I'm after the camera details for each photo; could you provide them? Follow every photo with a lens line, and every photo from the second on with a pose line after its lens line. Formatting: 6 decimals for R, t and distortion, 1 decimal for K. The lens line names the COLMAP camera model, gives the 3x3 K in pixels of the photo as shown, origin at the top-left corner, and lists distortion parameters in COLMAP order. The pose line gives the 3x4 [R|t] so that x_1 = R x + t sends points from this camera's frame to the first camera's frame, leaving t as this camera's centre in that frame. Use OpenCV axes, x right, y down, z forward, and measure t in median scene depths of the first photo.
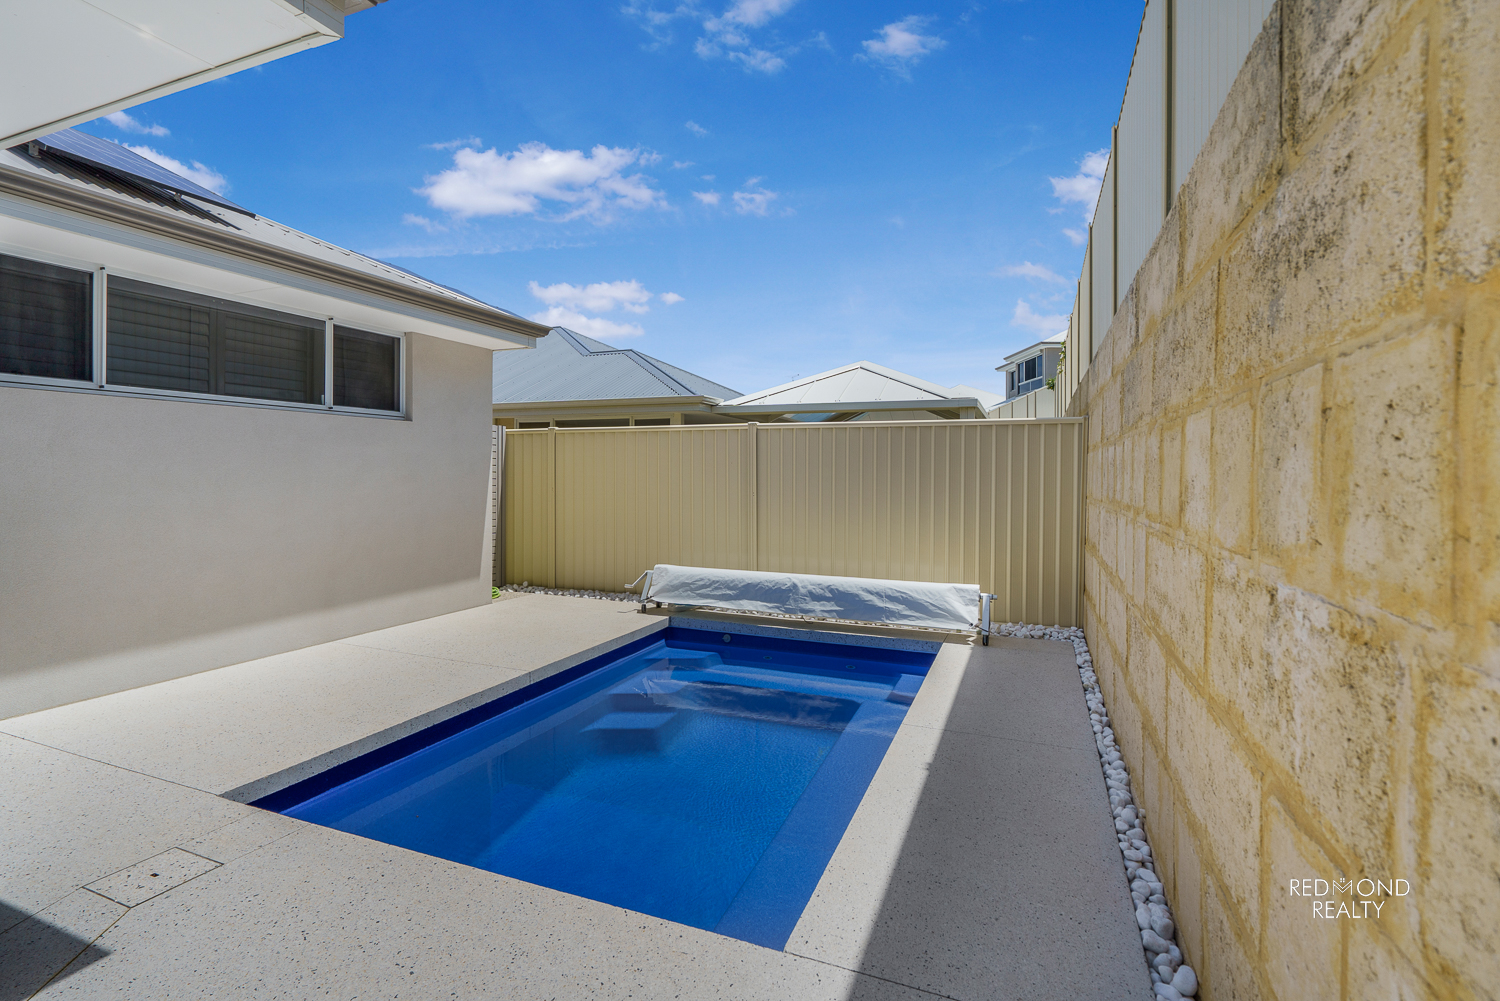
lens RADIAL K [[698.4, 0, 747.0], [0, 698.4, 476.0], [0, 0, 1]] dist [-0.000791, -0.000131]
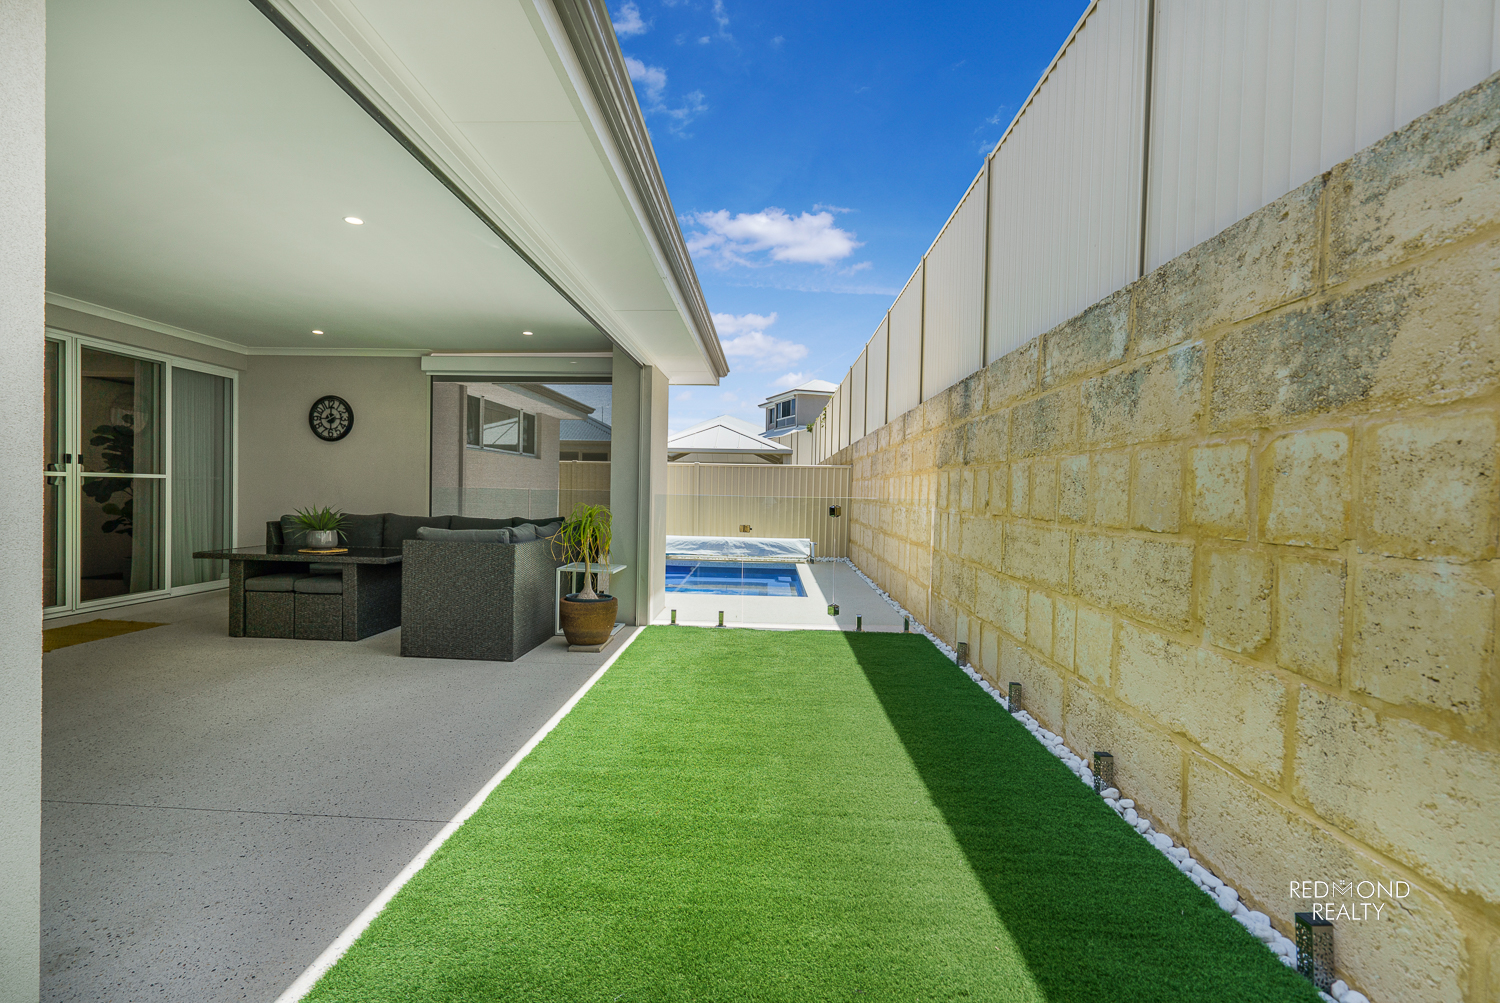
lens RADIAL K [[686.2, 0, 743.6], [0, 686.2, 505.0], [0, 0, 1]] dist [-0.000418, -0.000138]
pose [[0.938638, 0.004274, 0.344878, -0.584049], [-0.011605, 0.999748, 0.019193, 0.005711], [-0.344709, -0.022017, 0.938451, -0.930555]]
